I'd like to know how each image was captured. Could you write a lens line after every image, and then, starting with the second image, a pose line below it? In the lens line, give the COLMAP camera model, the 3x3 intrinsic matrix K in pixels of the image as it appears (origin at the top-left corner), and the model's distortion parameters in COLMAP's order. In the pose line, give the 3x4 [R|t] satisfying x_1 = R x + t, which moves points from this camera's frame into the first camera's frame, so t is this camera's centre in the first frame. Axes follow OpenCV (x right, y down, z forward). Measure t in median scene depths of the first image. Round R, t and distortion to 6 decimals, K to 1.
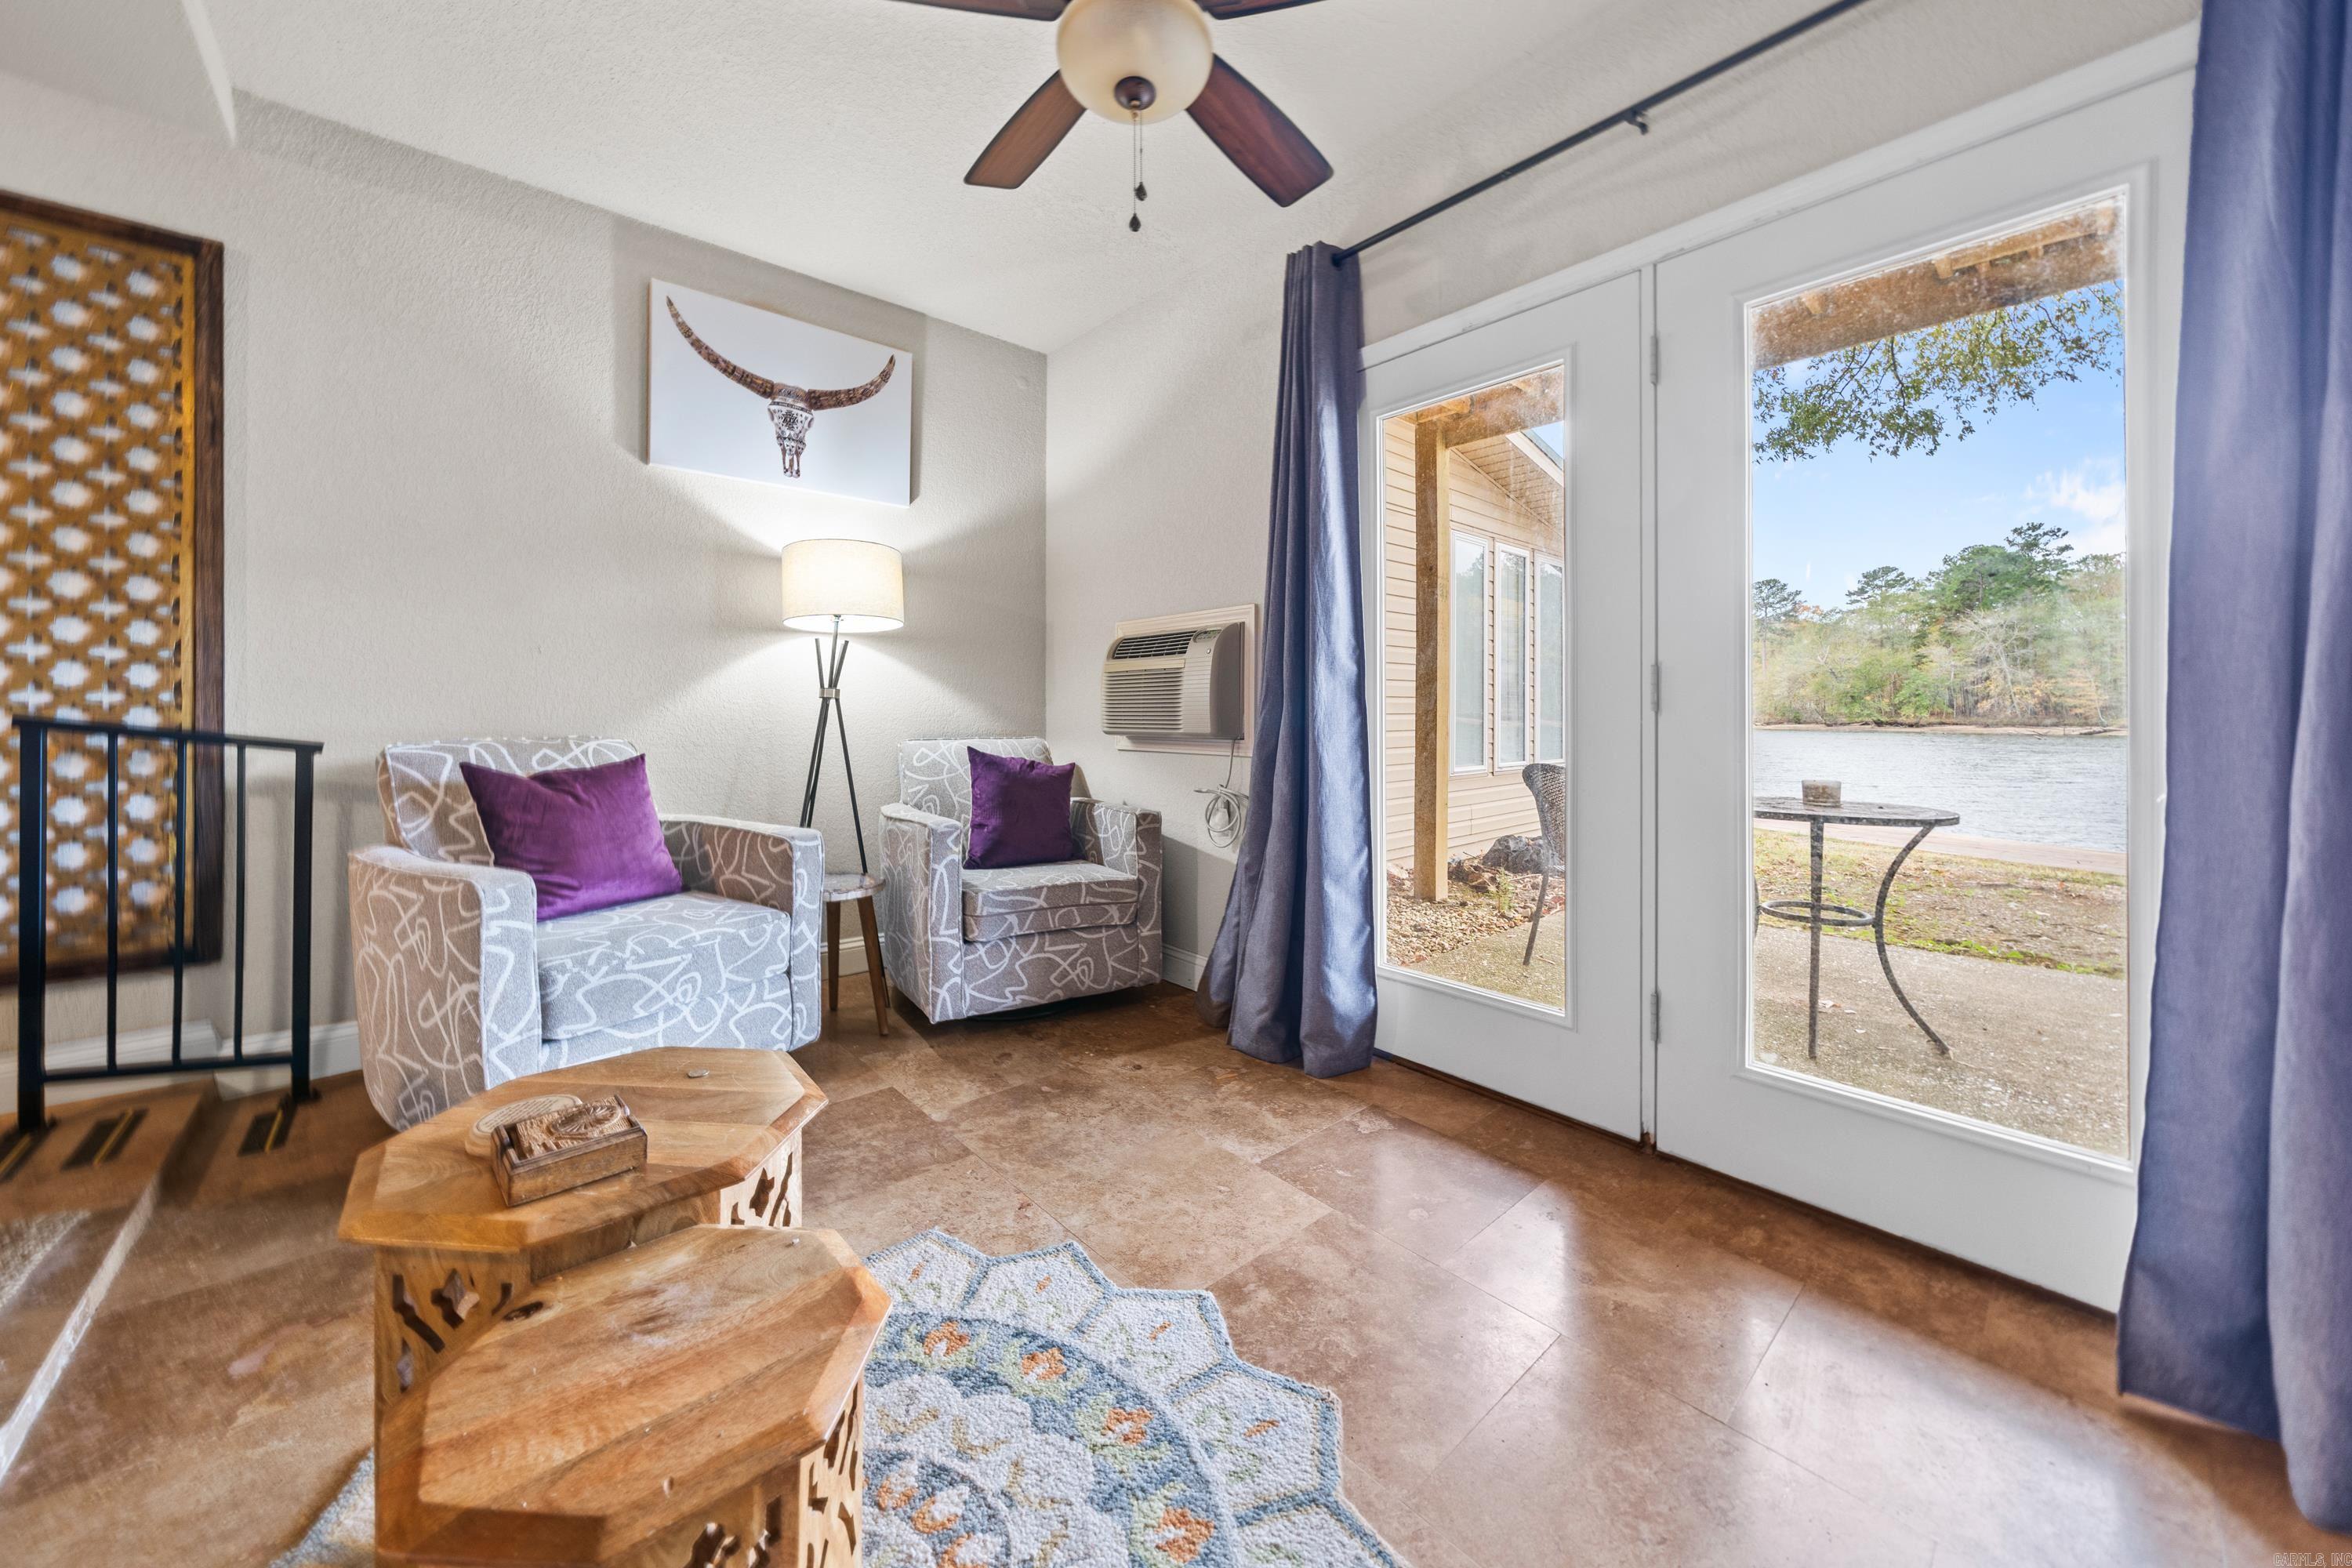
lens RADIAL K [[834.1, 0, 1208.2], [0, 834.1, 721.1], [0, 0, 1]] dist [-0.006387, -0.000679]
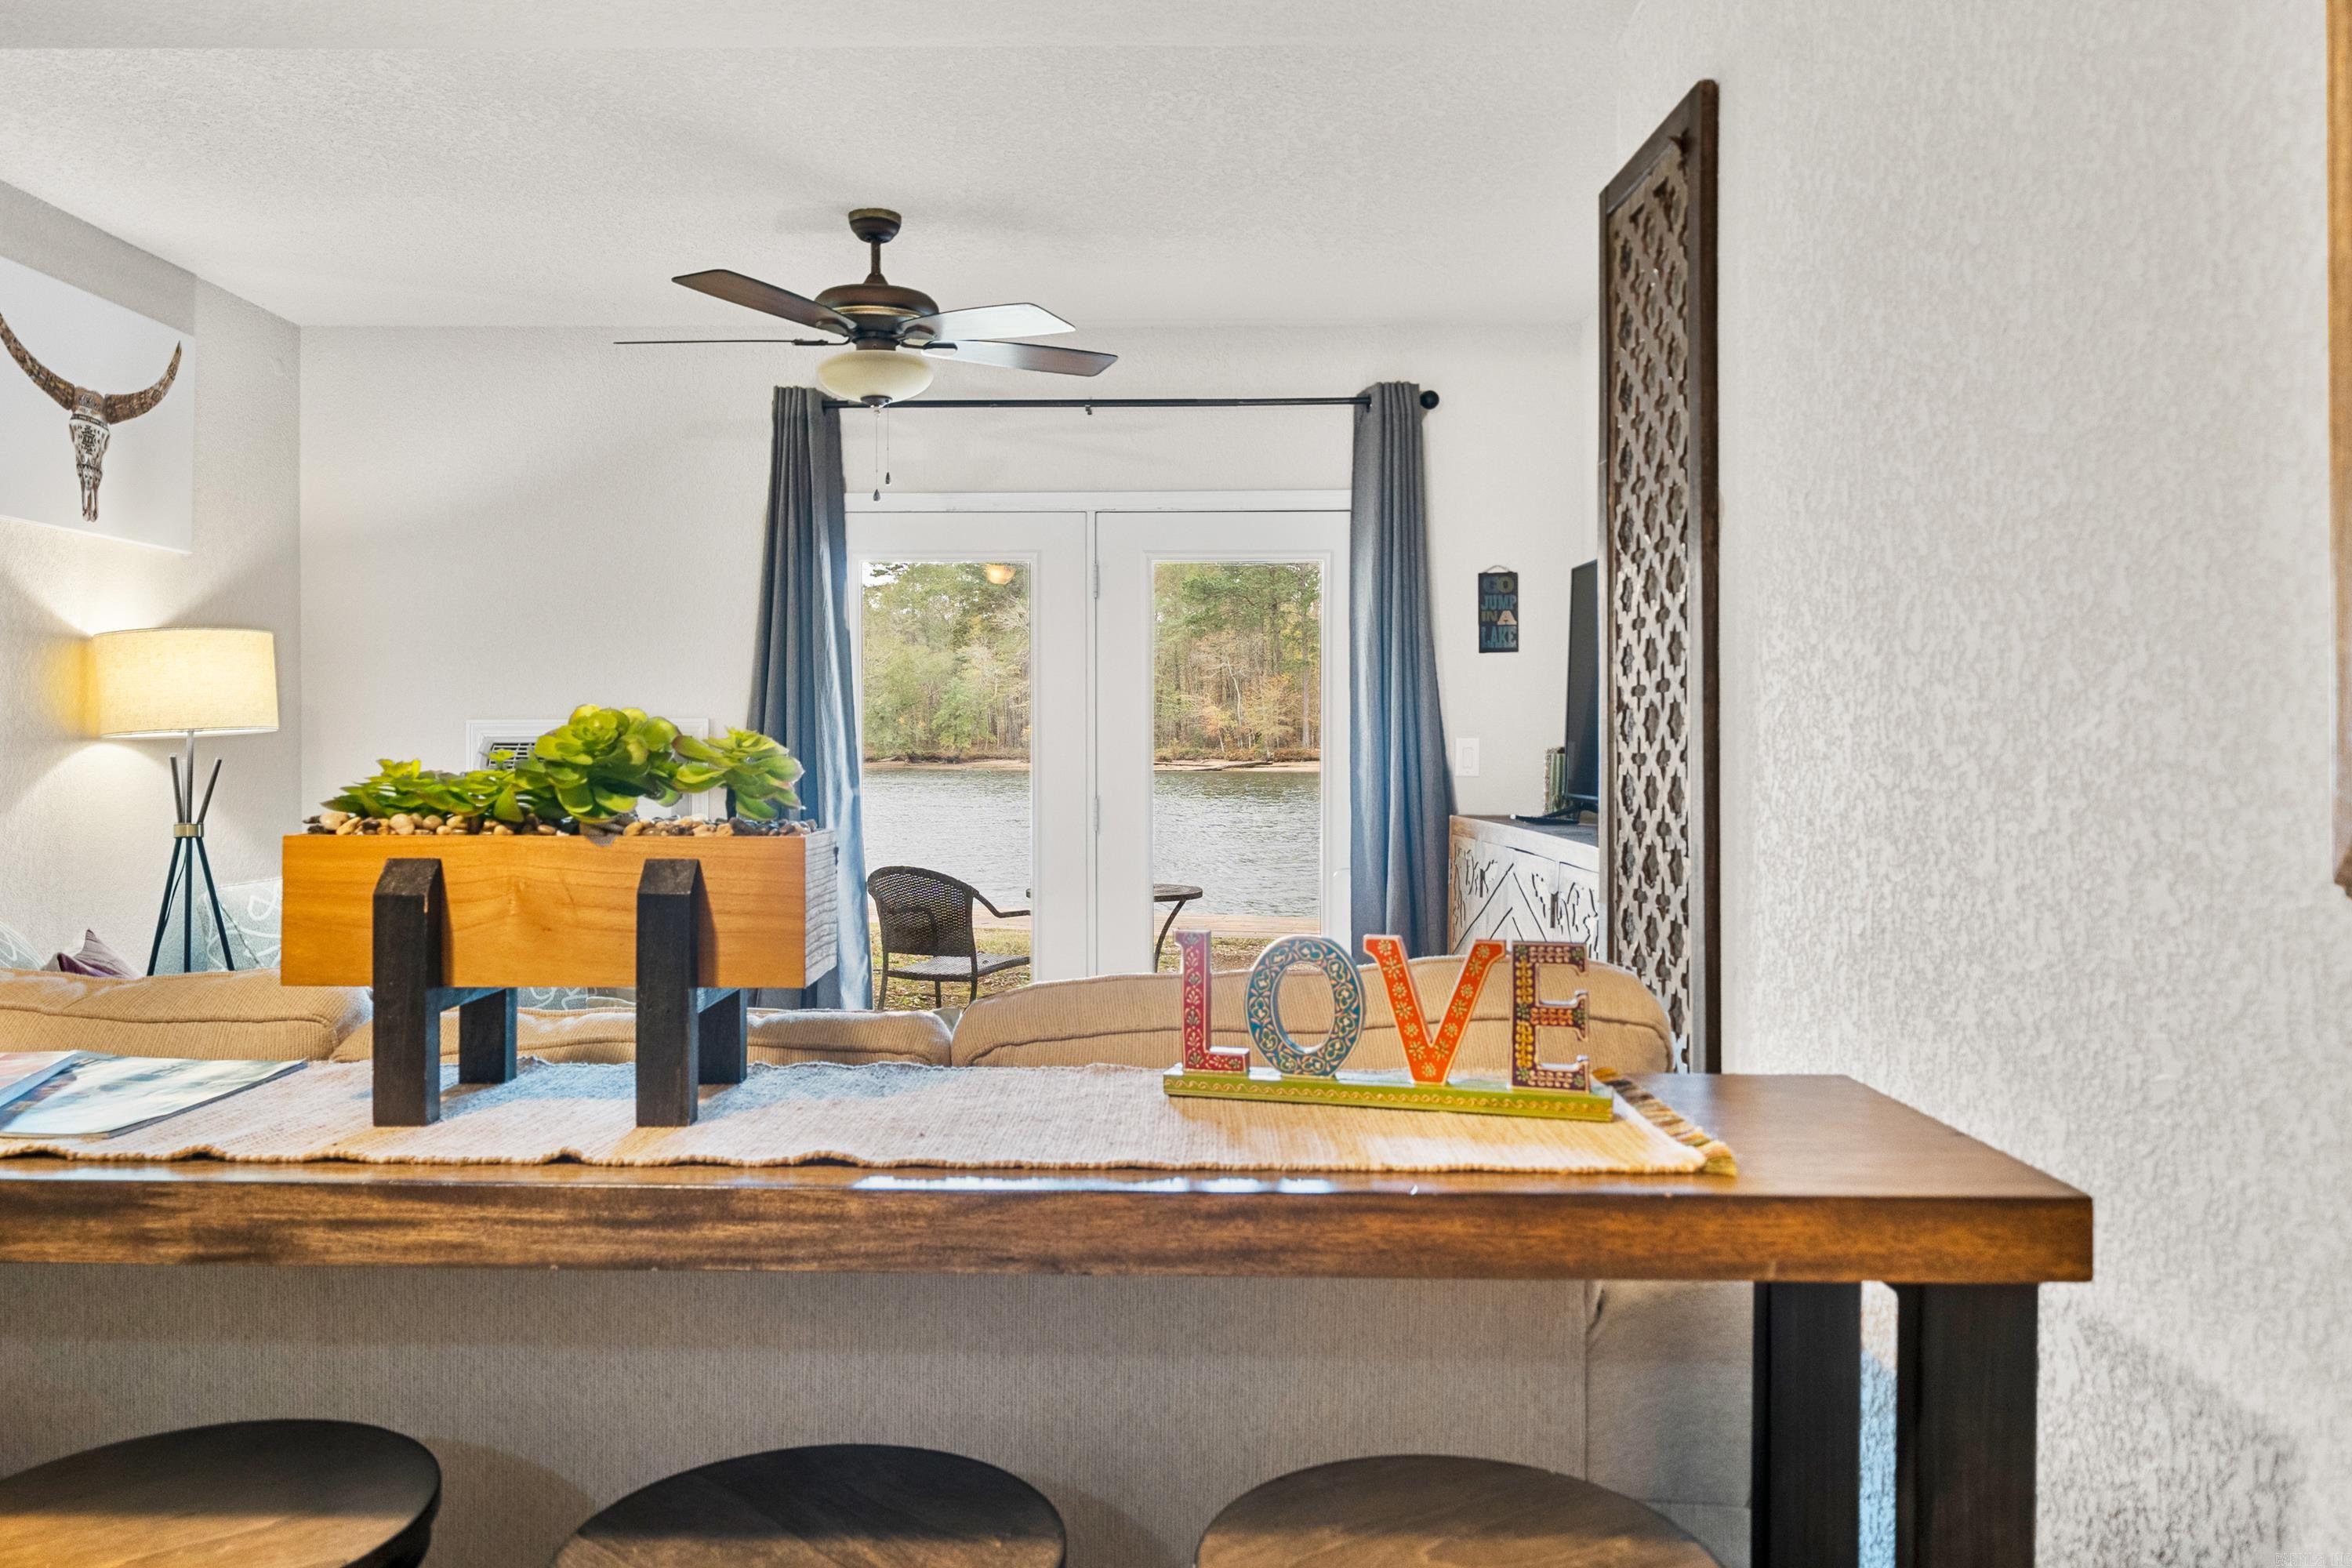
lens RADIAL K [[1623.3, 0, 1177.6], [0, 1623.3, 762.8], [0, 0, 1]] dist [-0.023271, 0.002486]
pose [[0.664504, -0.010308, 0.747213, -1.170501], [0.008251, 0.999945, 0.006457, -0.115764], [-0.747239, 0.001875, 0.664553, -0.756805]]
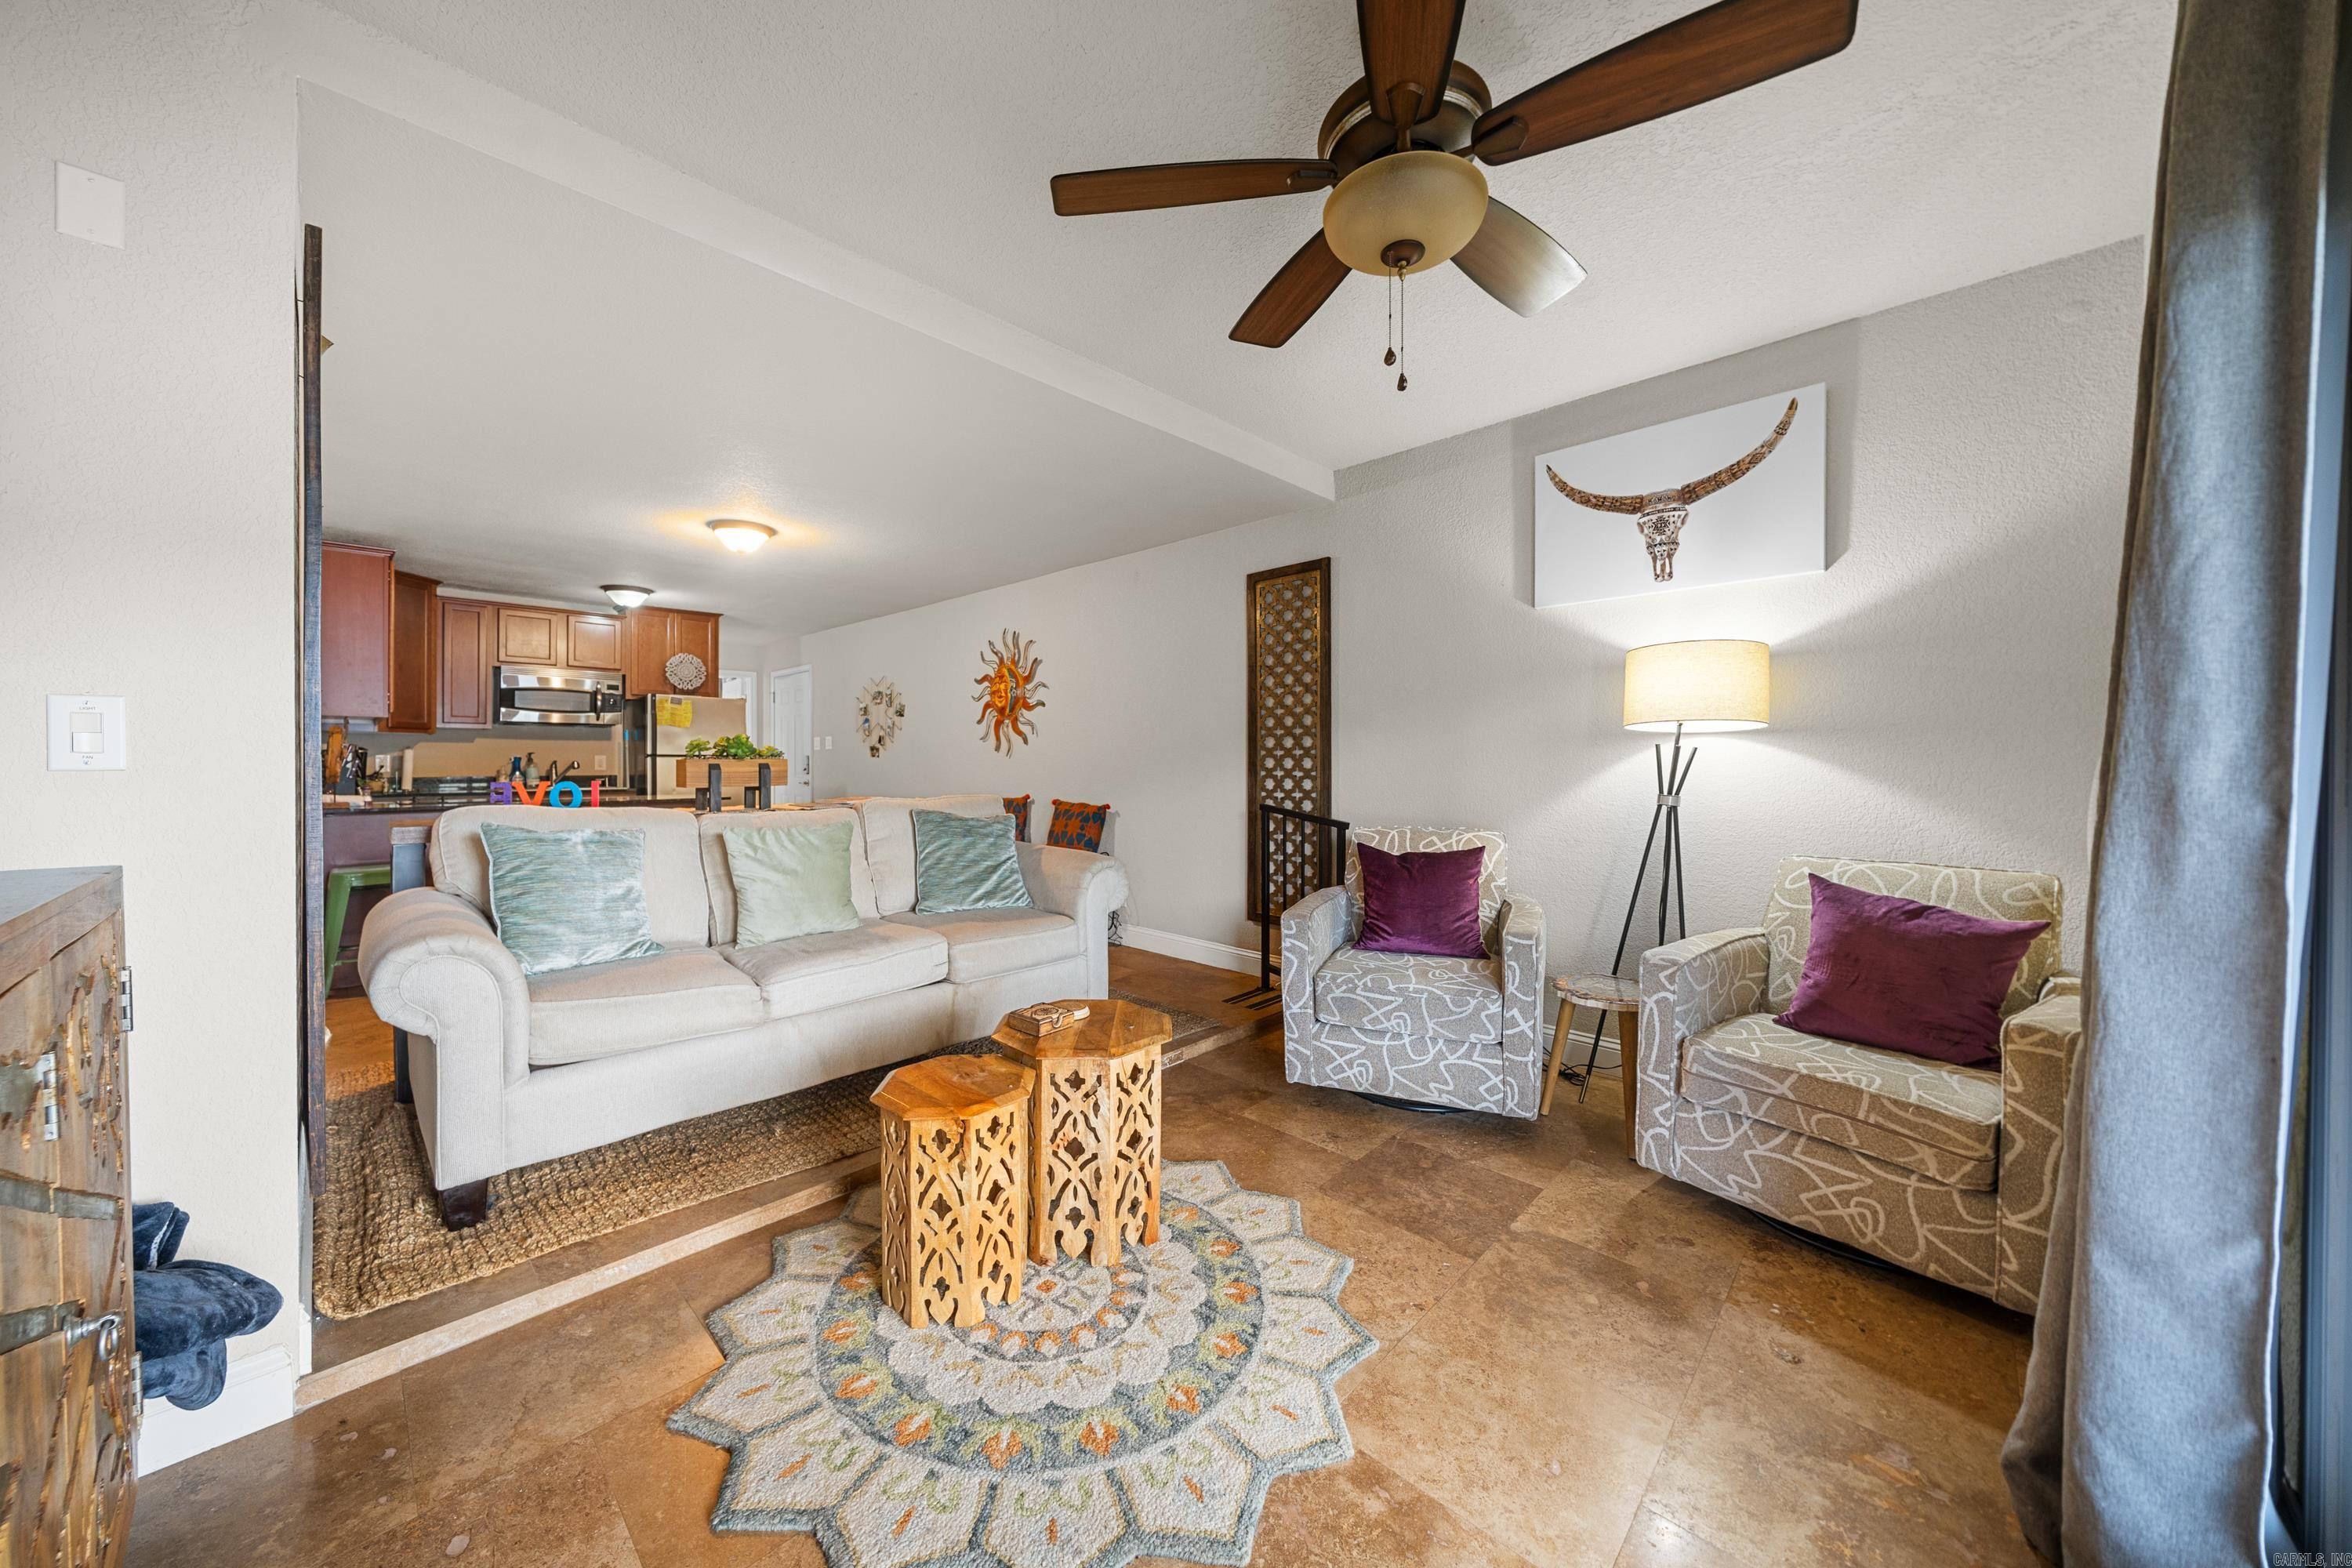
lens RADIAL K [[834.1, 0, 1143.4], [0, 834.1, 764.3], [0, 0, 1]] dist [-0.006387, -0.000679]
pose [[0.040348, 0.001922, -0.999184, 0.615783], [-0.009551, 0.999953, 0.001538, -0.087614], [0.999140, 0.009481, 0.040364, 0.434477]]
